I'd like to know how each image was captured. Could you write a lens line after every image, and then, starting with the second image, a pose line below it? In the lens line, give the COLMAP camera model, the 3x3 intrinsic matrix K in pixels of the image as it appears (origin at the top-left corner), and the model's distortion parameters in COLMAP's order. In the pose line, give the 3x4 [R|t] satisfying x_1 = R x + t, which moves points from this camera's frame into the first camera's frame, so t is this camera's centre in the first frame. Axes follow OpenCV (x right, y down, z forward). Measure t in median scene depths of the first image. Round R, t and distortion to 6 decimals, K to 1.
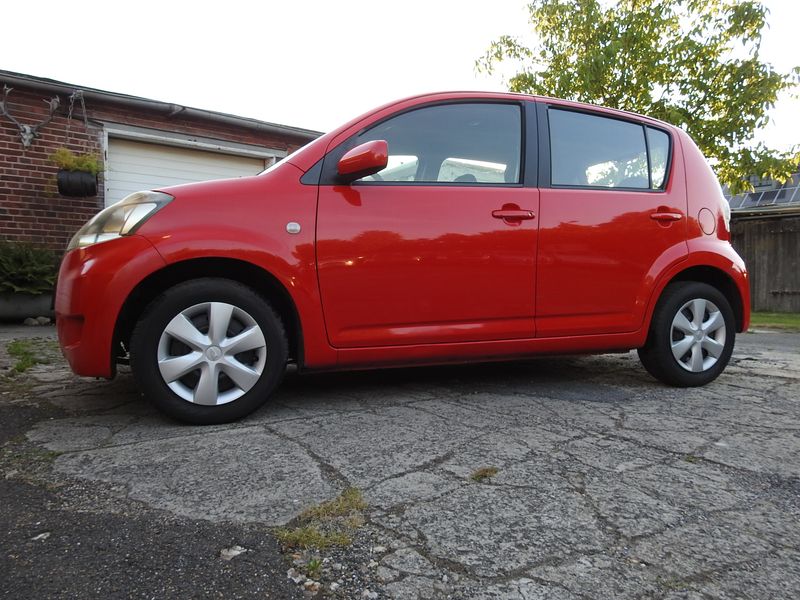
lens RADIAL K [[574.6, 0, 400.0], [0, 574.6, 300.0], [0, 0, 1]] dist [0.016960, -0.002731]
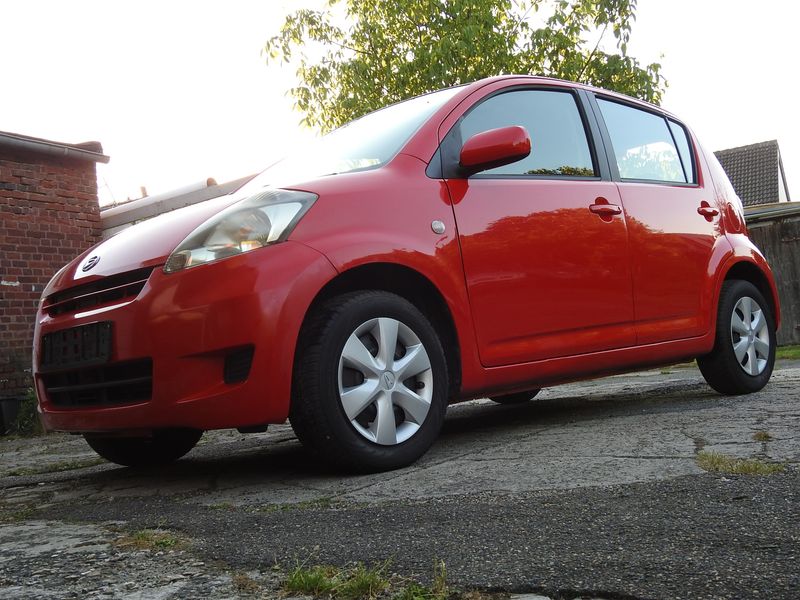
lens RADIAL K [[922.5, 0, 400.0], [0, 922.5, 300.0], [0, 0, 1]] dist [0.013972, 0.012956]
pose [[0.915378, -0.075910, 0.395374, -0.618780], [0.123616, 0.987619, -0.096580, 0.082693], [-0.383148, 0.137282, 0.913429, -0.163657]]
